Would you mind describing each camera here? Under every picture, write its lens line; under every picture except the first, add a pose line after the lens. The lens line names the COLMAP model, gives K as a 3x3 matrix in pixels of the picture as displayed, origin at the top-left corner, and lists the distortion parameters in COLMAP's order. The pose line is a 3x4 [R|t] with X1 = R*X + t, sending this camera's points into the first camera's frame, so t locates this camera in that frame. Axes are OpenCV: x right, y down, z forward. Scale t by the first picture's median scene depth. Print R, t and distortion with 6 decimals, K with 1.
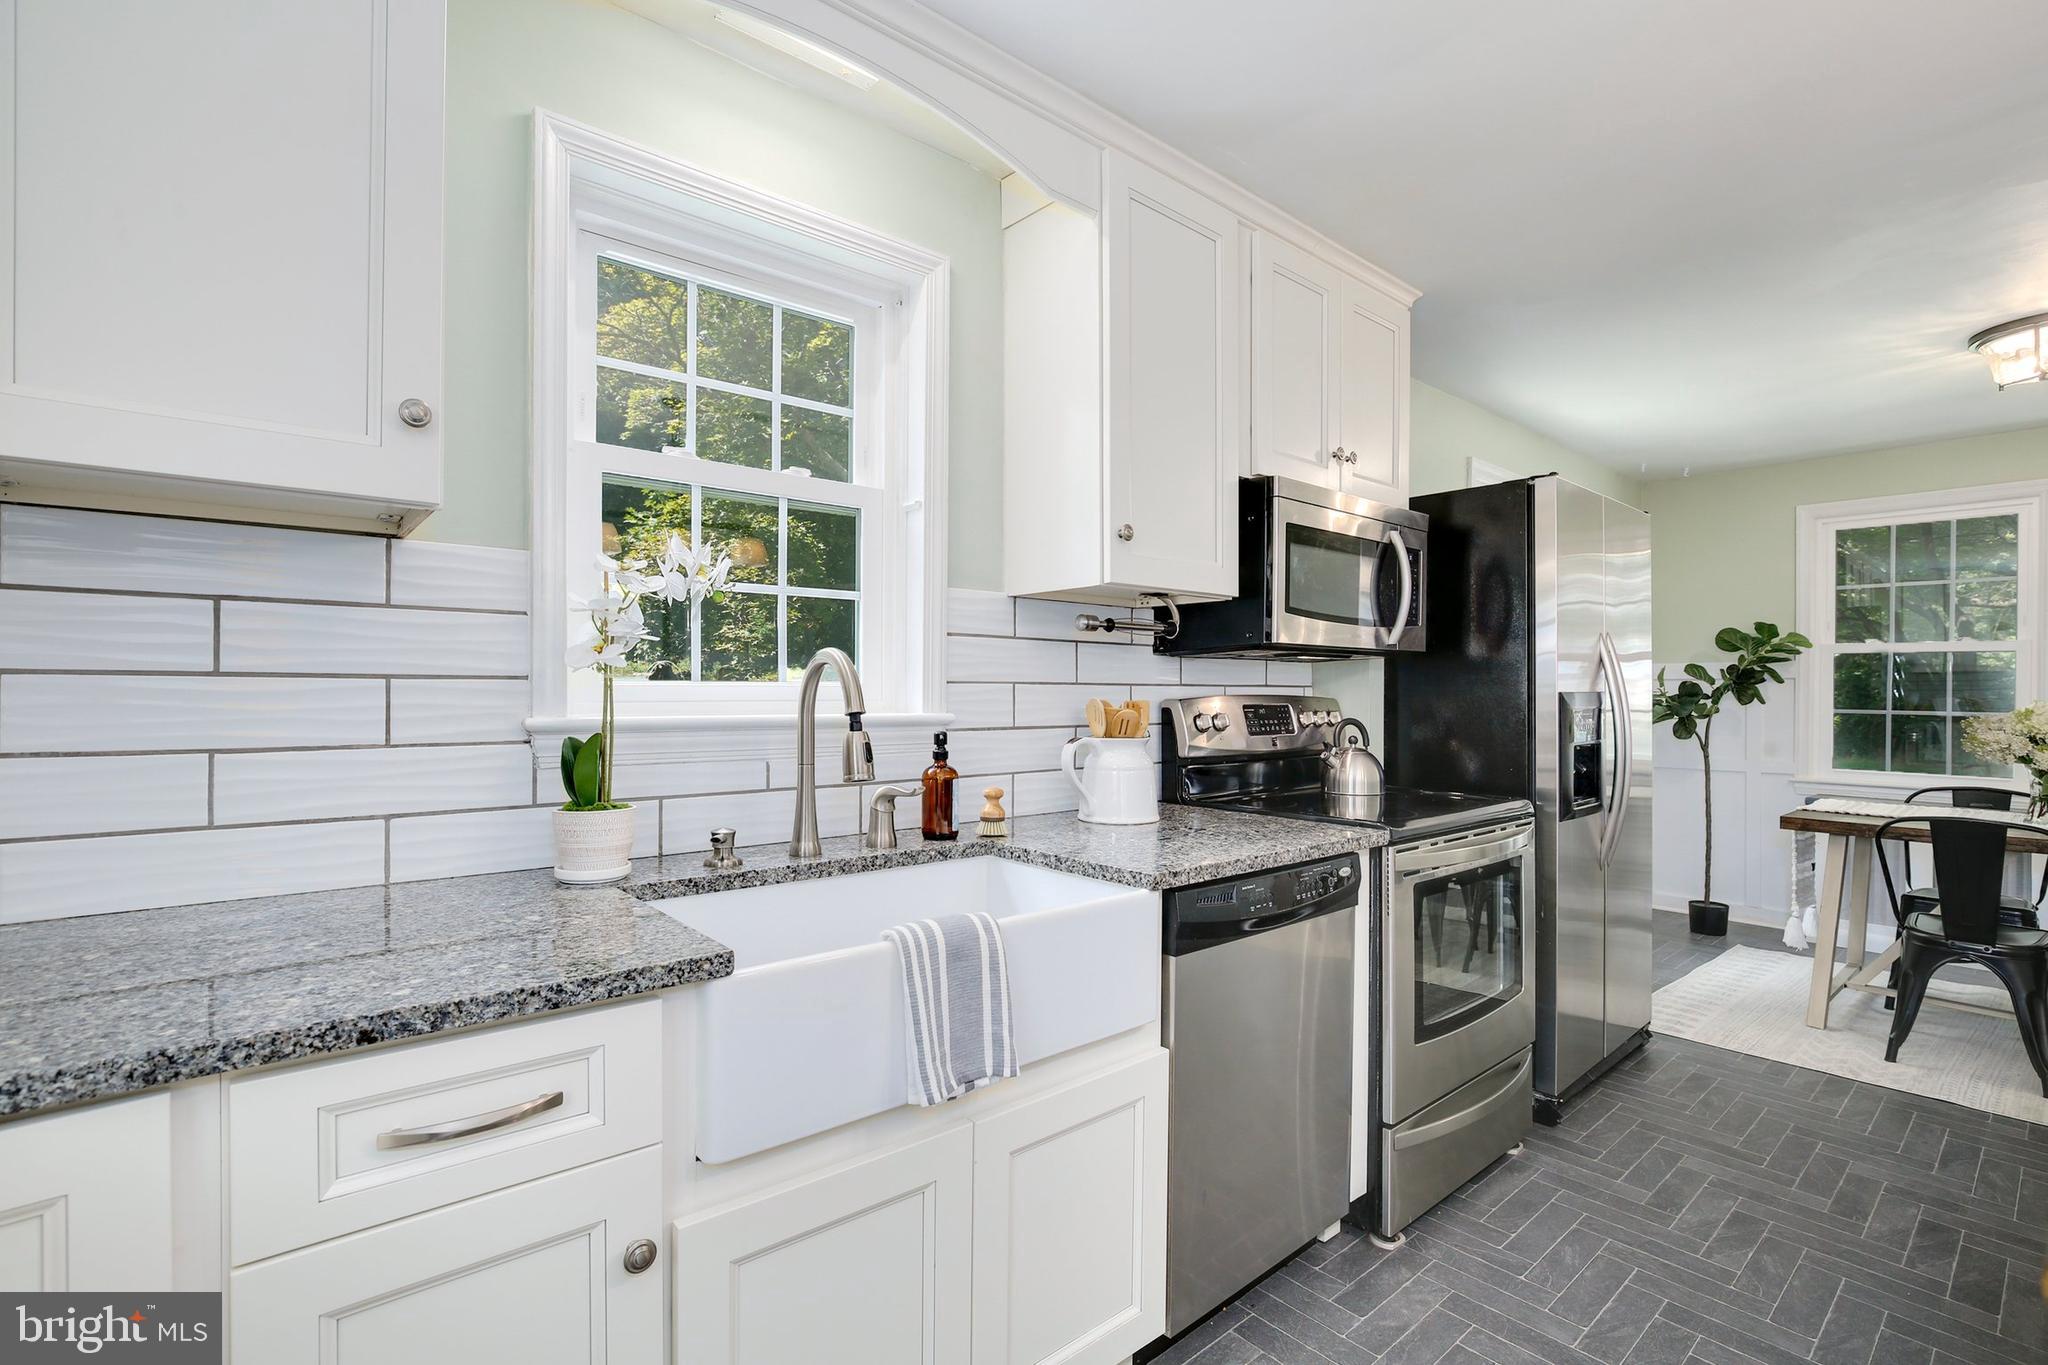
lens RADIAL K [[942.9, 0, 1031.4], [0, 942.9, 695.5], [0, 0, 1]] dist [-0.003659, 0.000834]
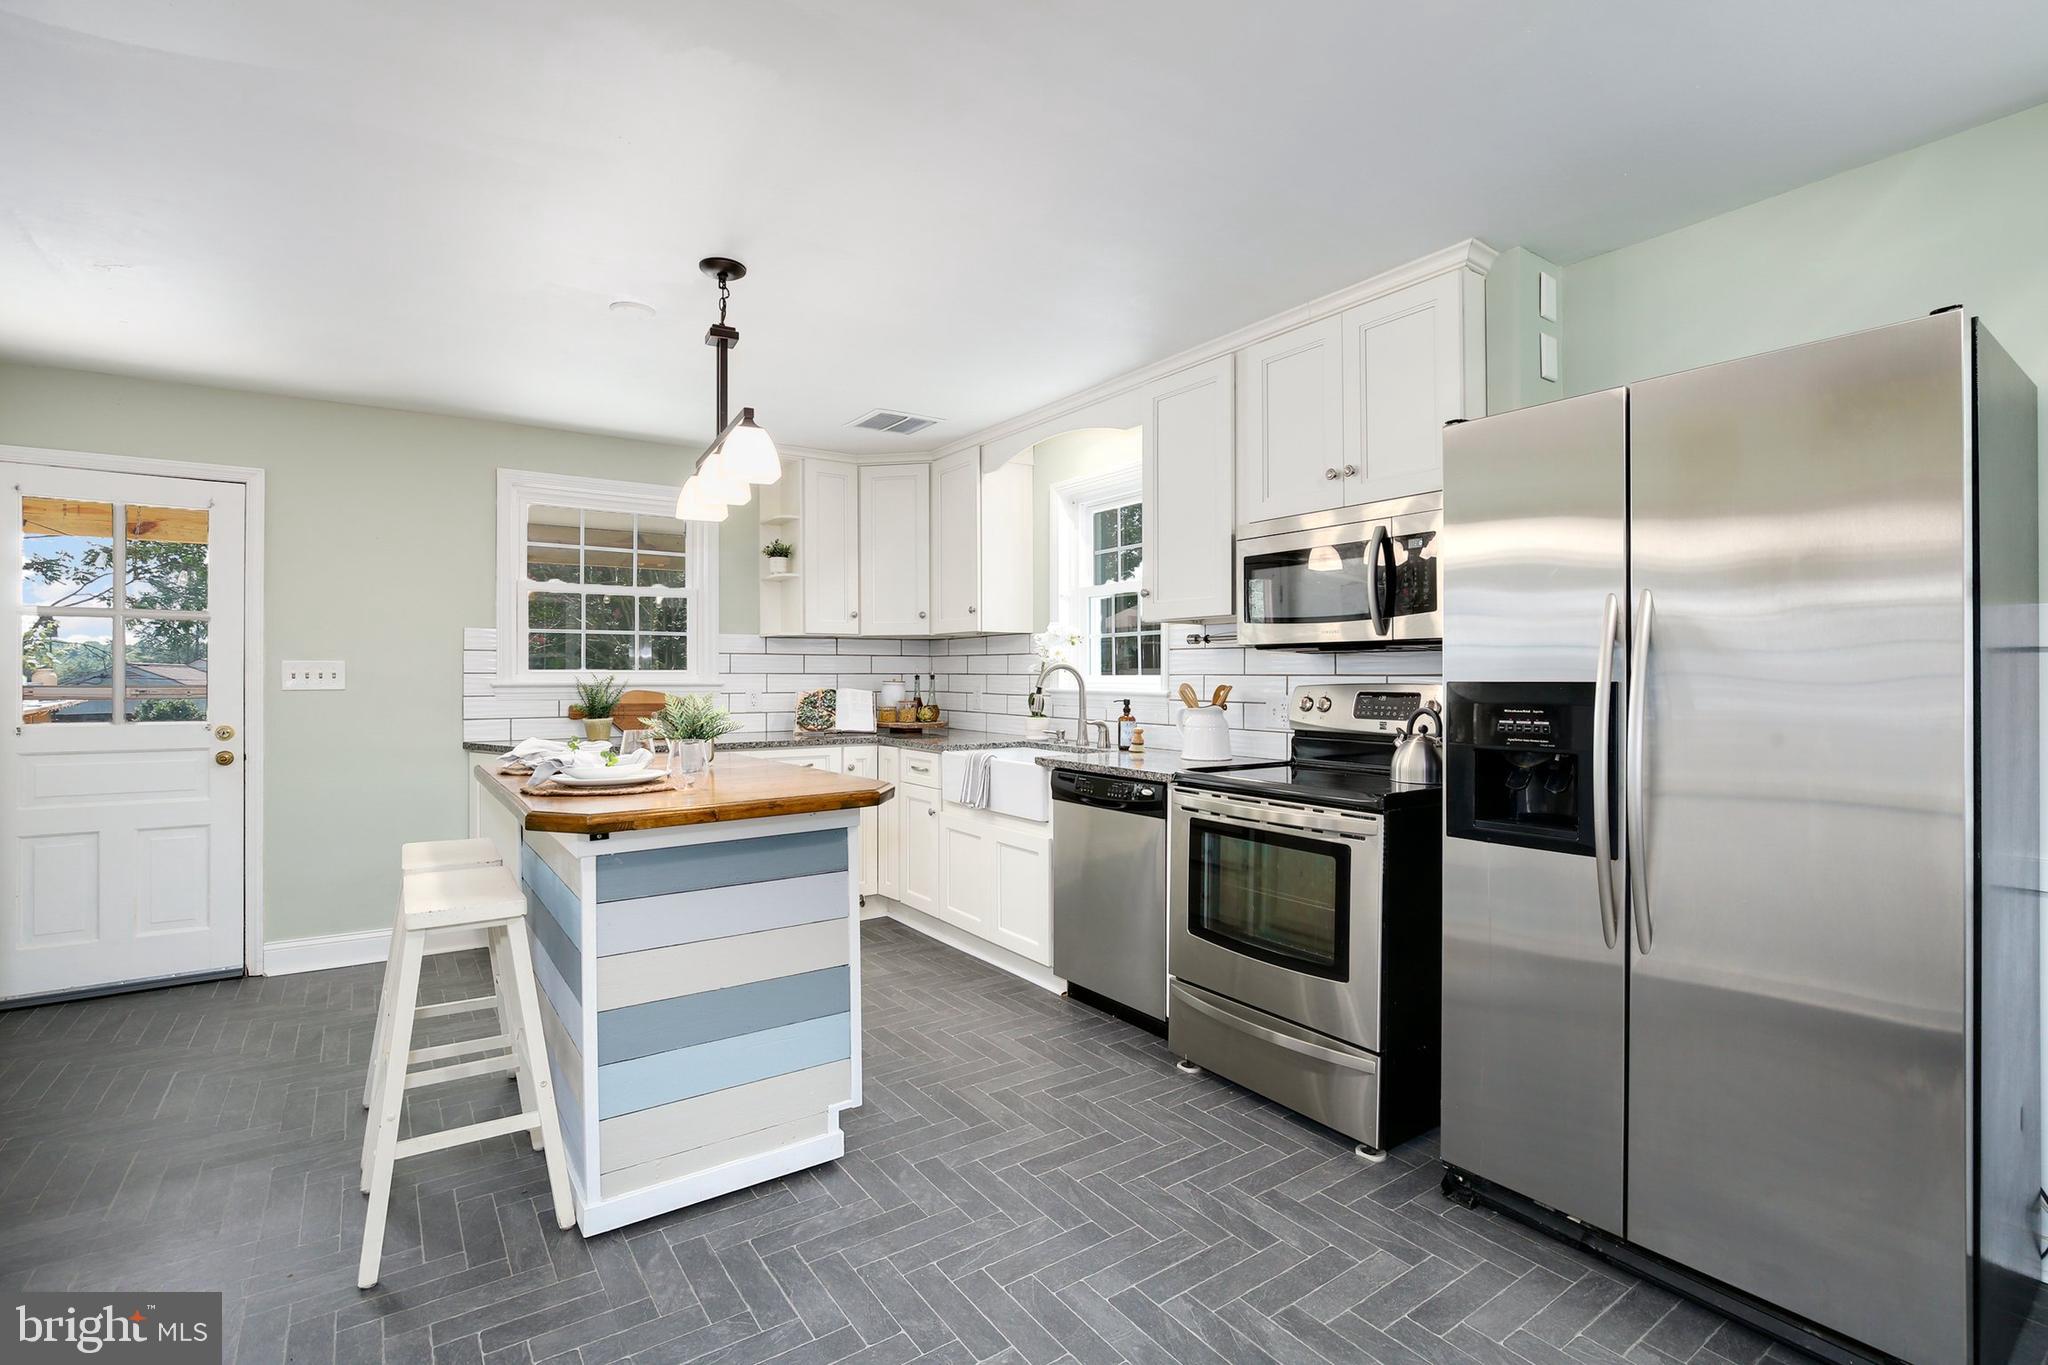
lens RADIAL K [[940.9, 0, 1024.4], [0, 940.9, 672.6], [0, 0, 1]] dist [-0.012176, 0.005042]
pose [[-0.104306, -0.005819, -0.994528, 1.172835], [-0.007838, 0.999957, -0.005029, -0.004004], [0.994514, 0.007271, -0.104347, 0.581746]]
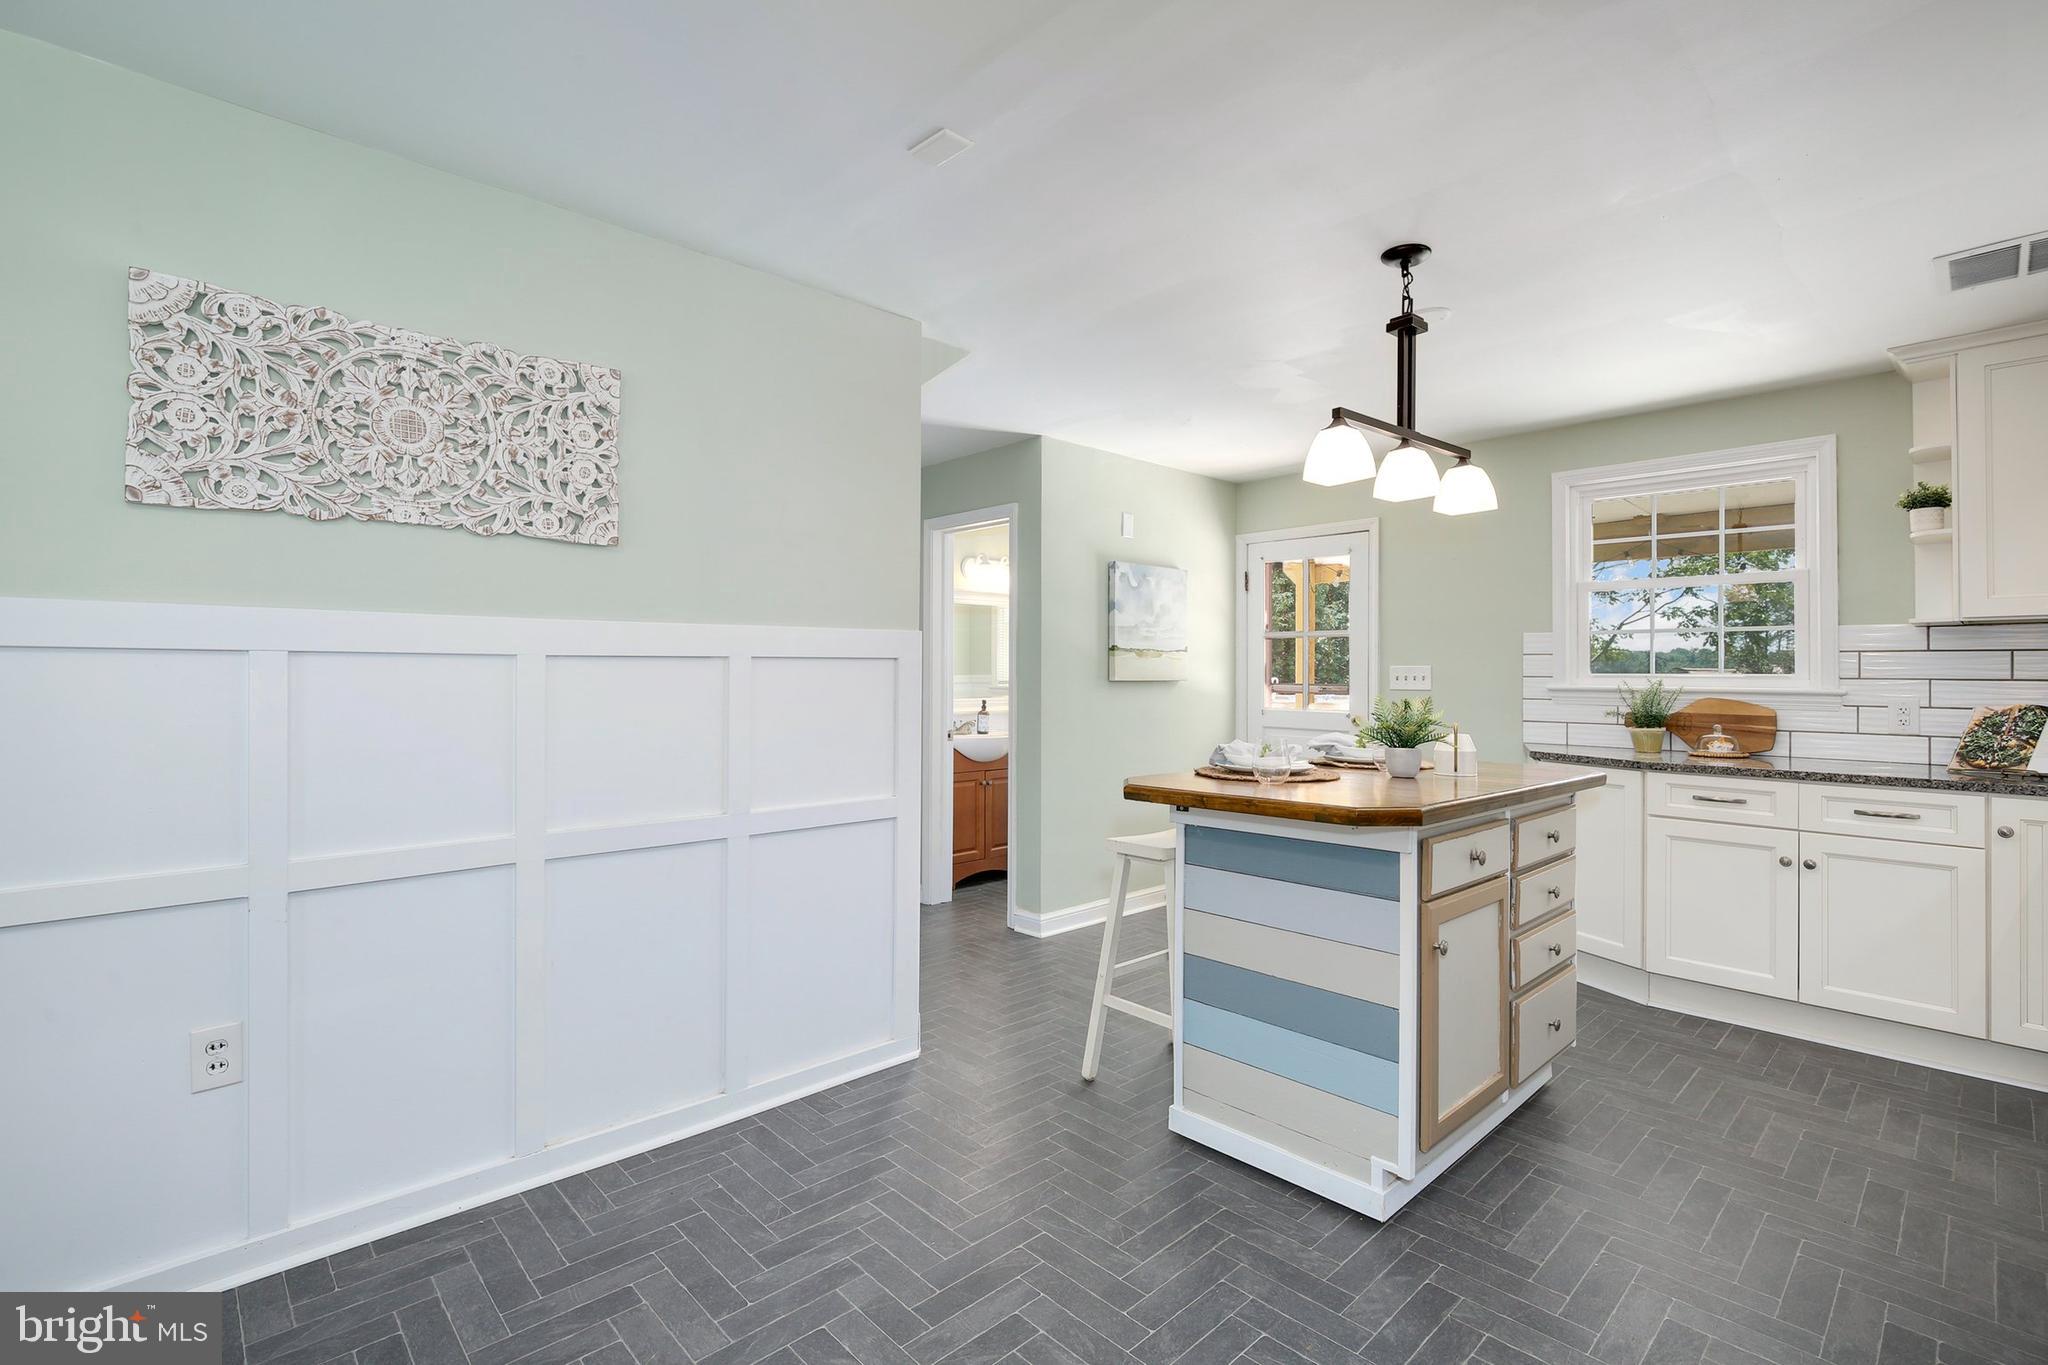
lens RADIAL K [[940.0, 0, 1024.4], [0, 940.0, 662.6], [0, 0, 1]] dist [-0.023609, 0.006772]
pose [[-0.999051, -0.010855, -0.042190, 0.735274], [-0.010635, 0.999929, -0.005433, -0.009126], [0.042246, -0.004979, -0.999095, 1.000736]]
